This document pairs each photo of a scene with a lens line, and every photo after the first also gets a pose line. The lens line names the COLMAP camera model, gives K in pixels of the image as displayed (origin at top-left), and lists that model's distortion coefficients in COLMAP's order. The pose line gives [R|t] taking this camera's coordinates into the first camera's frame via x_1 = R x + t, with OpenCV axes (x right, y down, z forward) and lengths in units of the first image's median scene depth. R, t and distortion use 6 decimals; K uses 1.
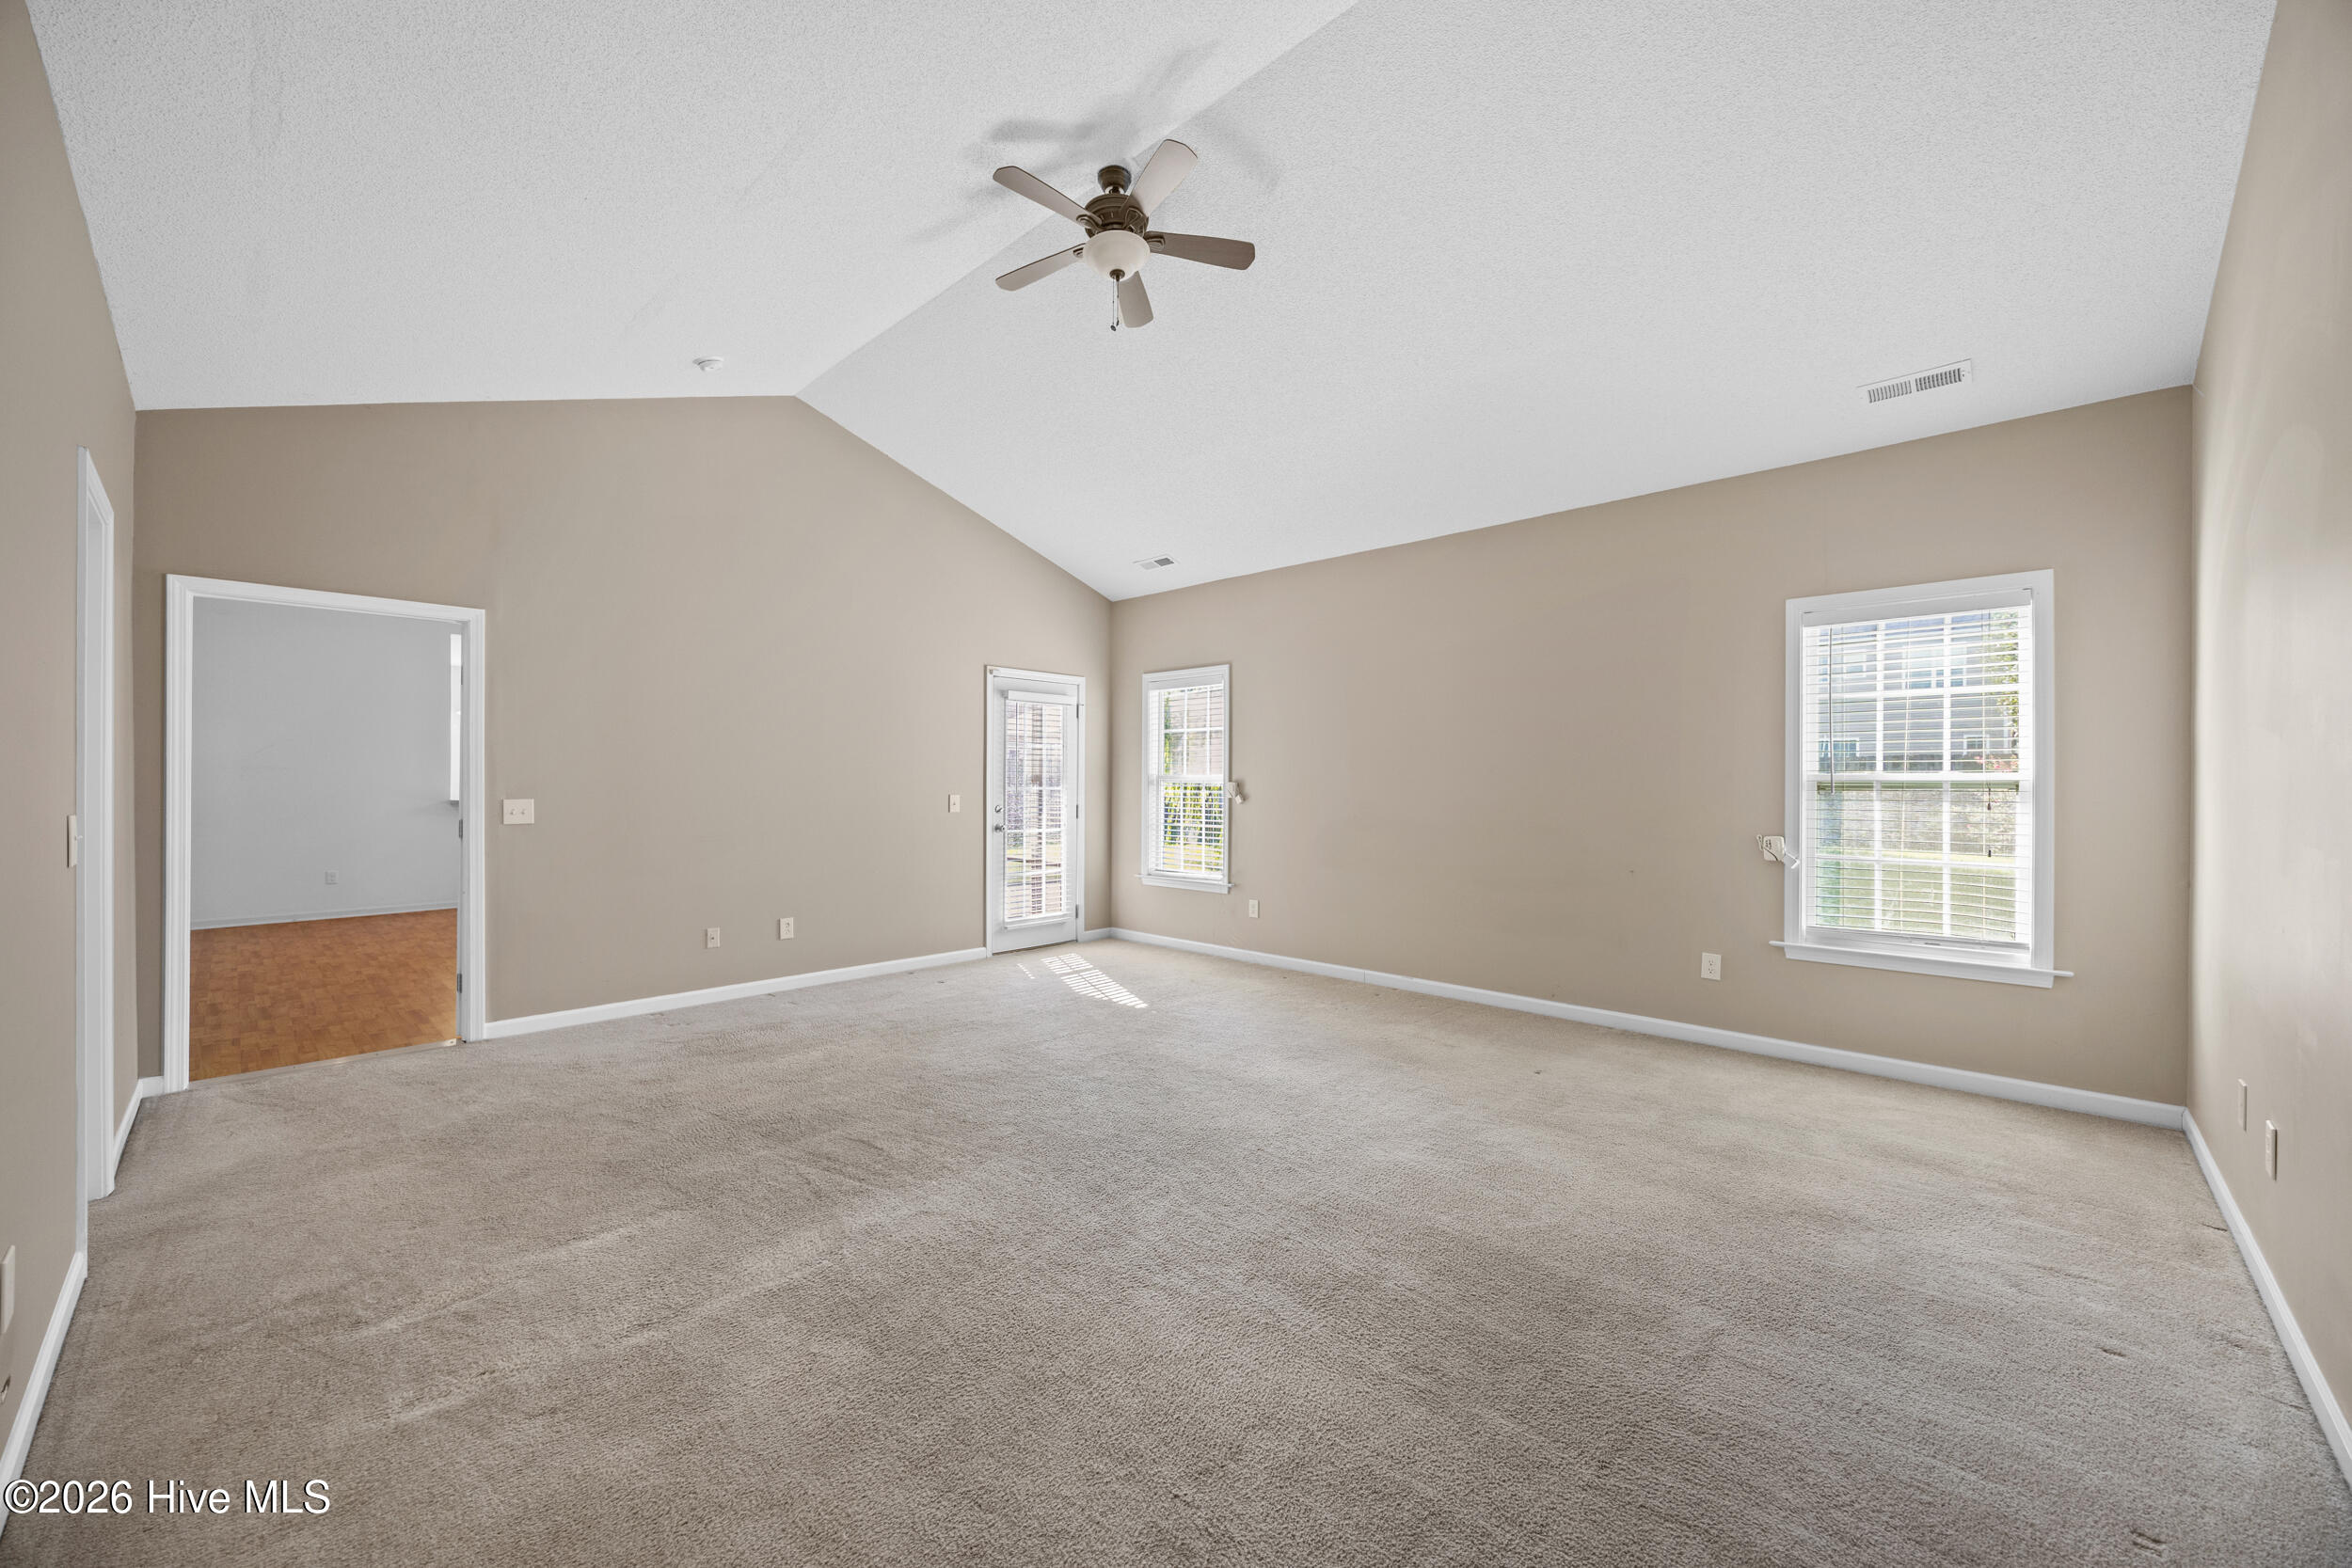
lens RADIAL K [[890.6, 0, 1189.1], [0, 890.6, 786.0], [0, 0, 1]] dist [0.000324, 0.000065]
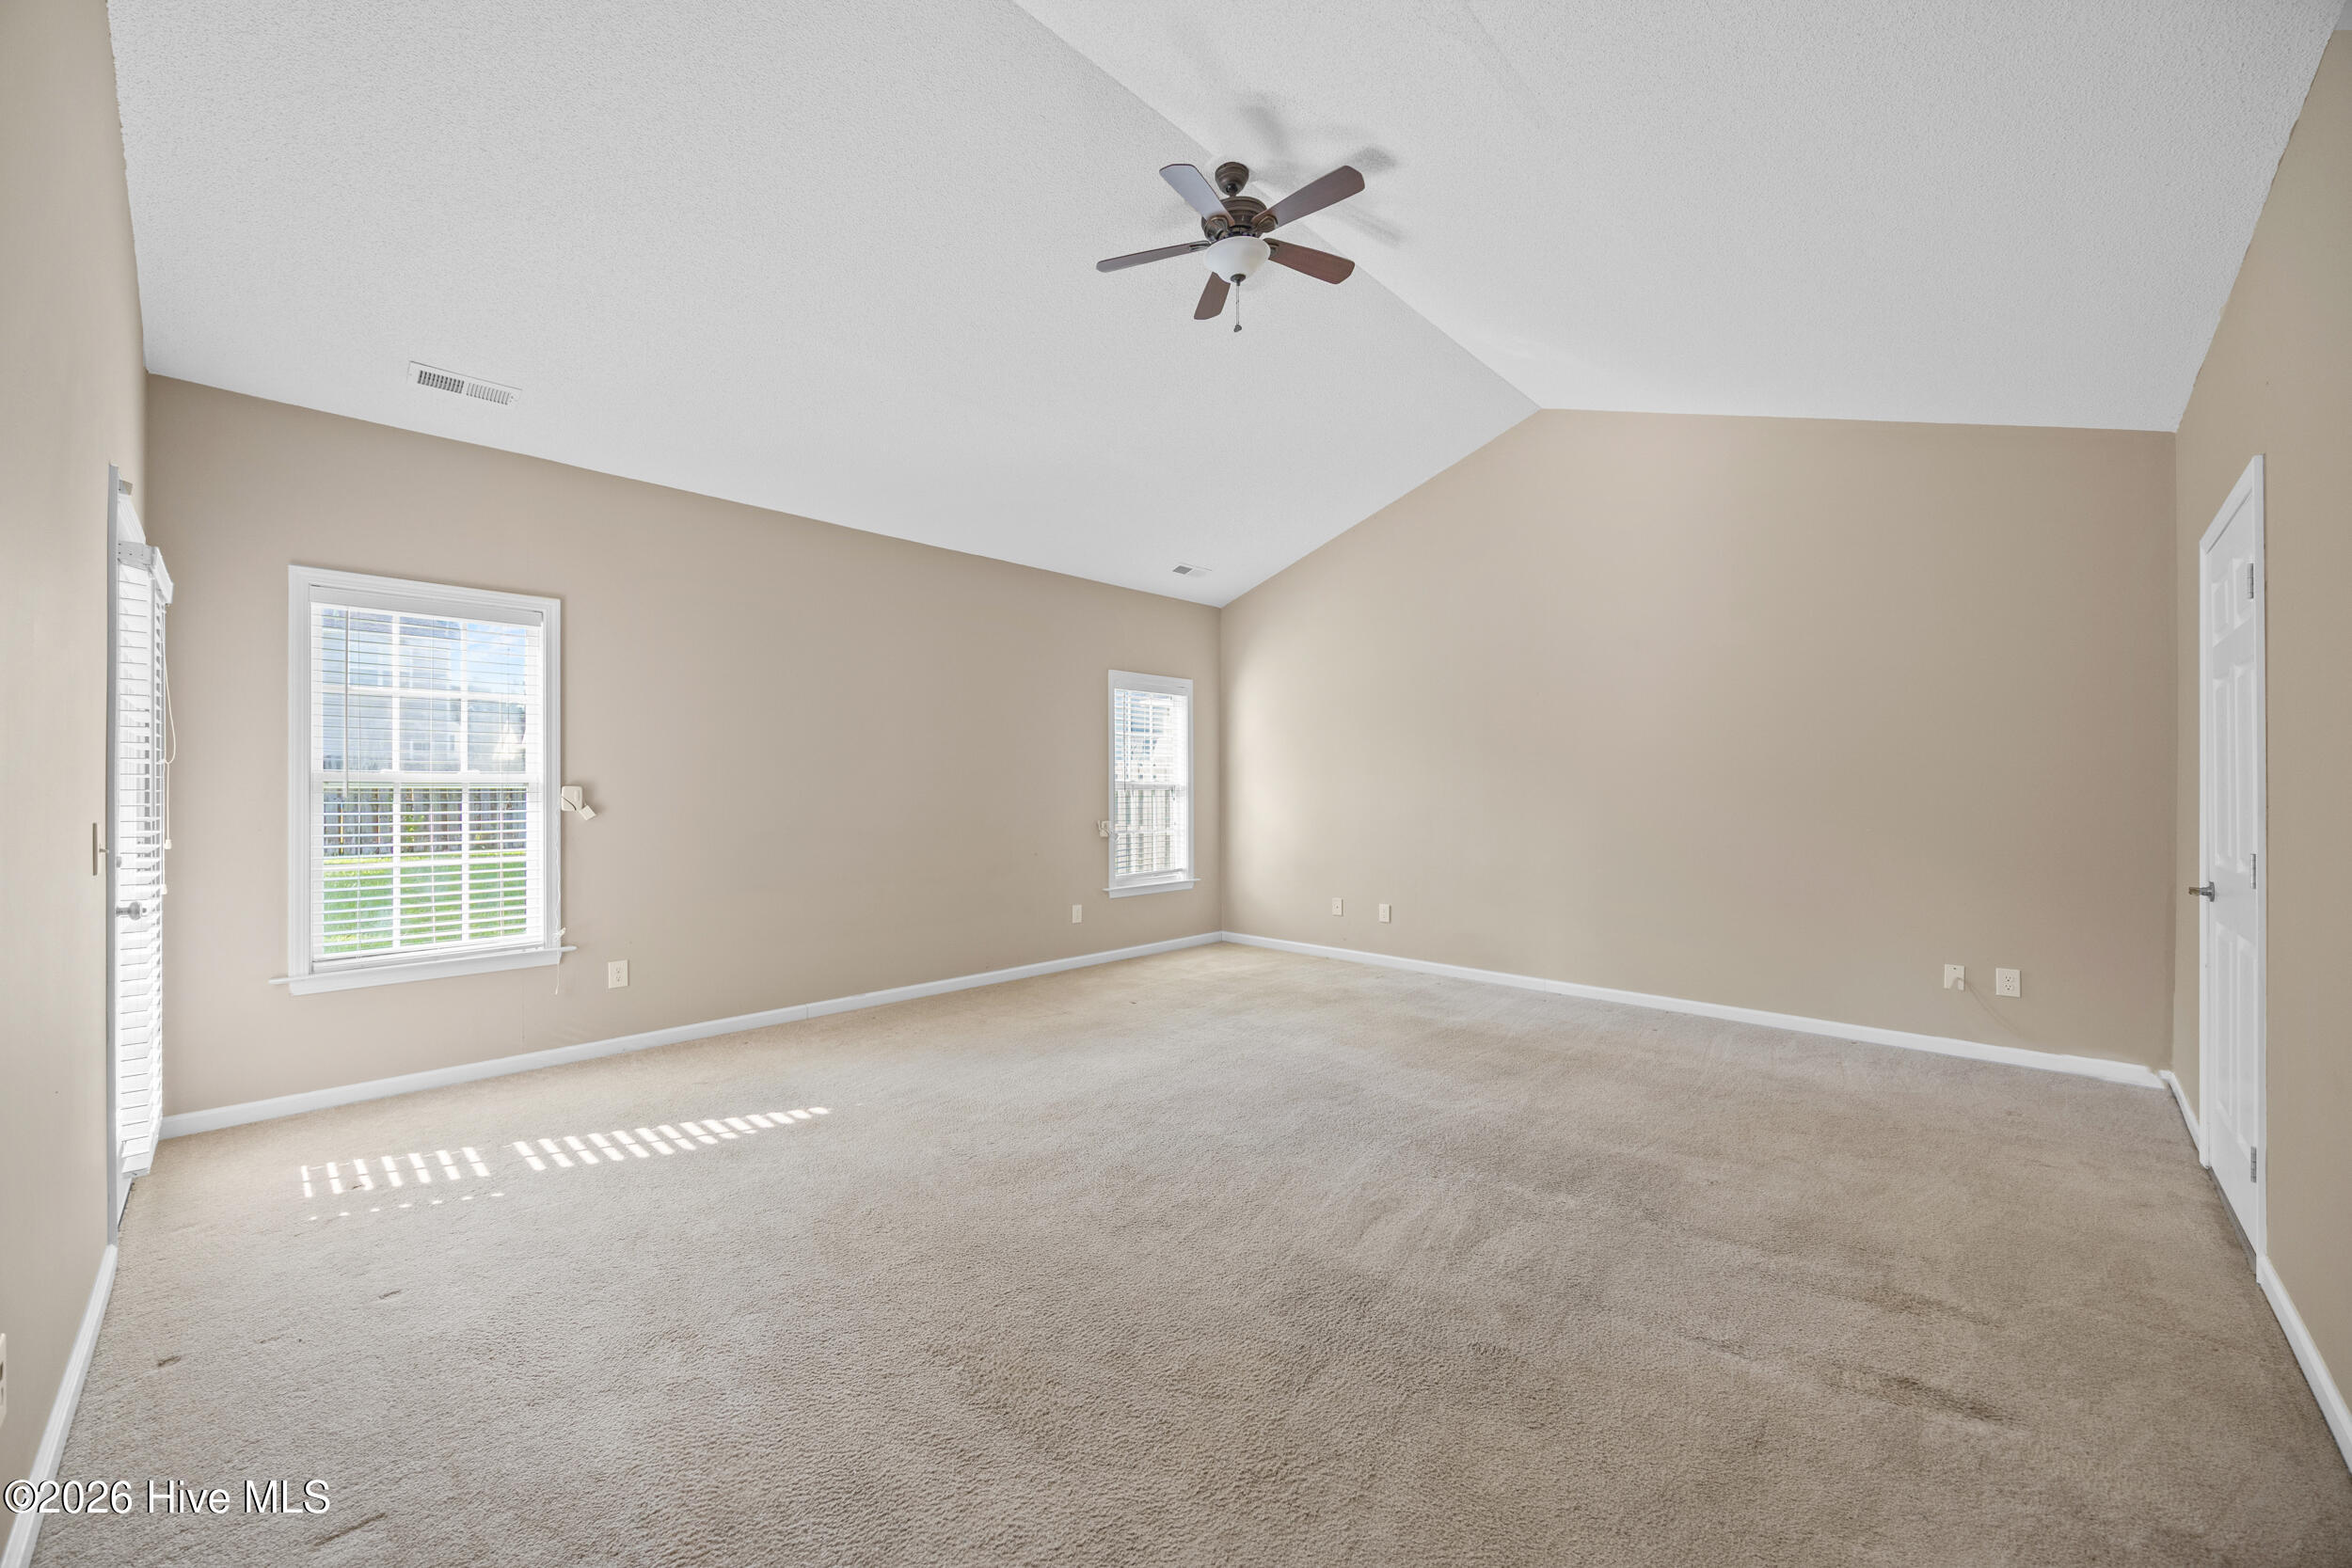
lens RADIAL K [[890.6, 0, 1189.1], [0, 890.6, 786.0], [0, 0, 1]] dist [0.000324, 0.000065]
pose [[0.015544, -0.001241, 0.999878, -0.580456], [0.003608, 0.999993, 0.001185, -0.003656], [-0.999873, 0.003589, 0.015548, 0.545411]]
